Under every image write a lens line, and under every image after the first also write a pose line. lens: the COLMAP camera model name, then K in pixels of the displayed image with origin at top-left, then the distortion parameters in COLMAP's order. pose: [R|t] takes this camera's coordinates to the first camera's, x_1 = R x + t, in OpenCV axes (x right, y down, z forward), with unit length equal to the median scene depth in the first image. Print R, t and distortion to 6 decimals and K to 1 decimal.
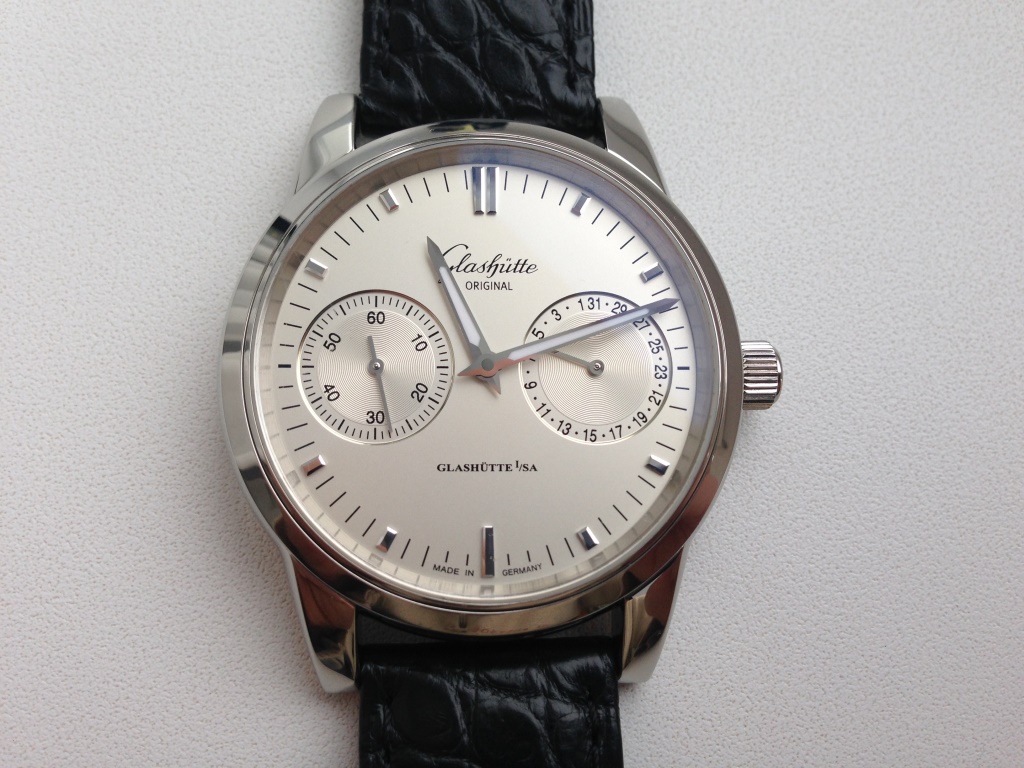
lens RADIAL K [[1223.1, 0, 512.0], [0, 1223.1, 384.0], [0, 0, 1]] dist [0.031836, 0.017496]
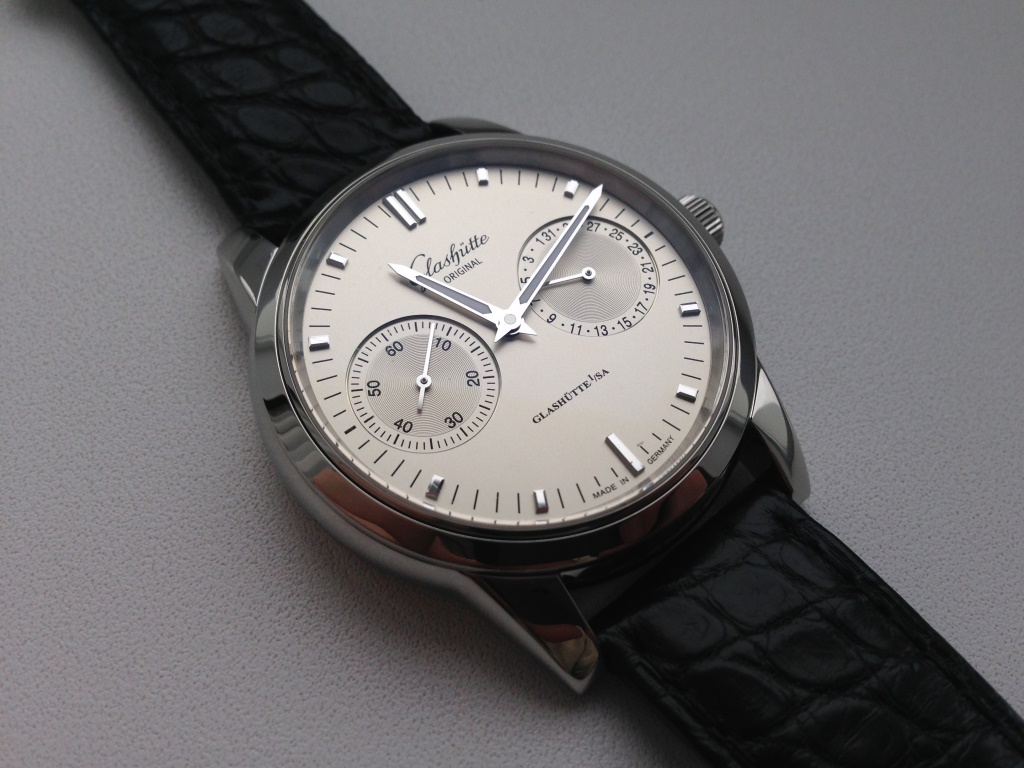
lens RADIAL K [[1223.1, 0, 512.0], [0, 1223.1, 384.0], [0, 0, 1]] dist [0.031836, 0.017496]
pose [[0.777209, -0.535404, 0.330588, -0.386462], [0.614689, 0.758349, -0.216943, 0.249241], [-0.134549, 0.371819, 0.918503, 0.058216]]
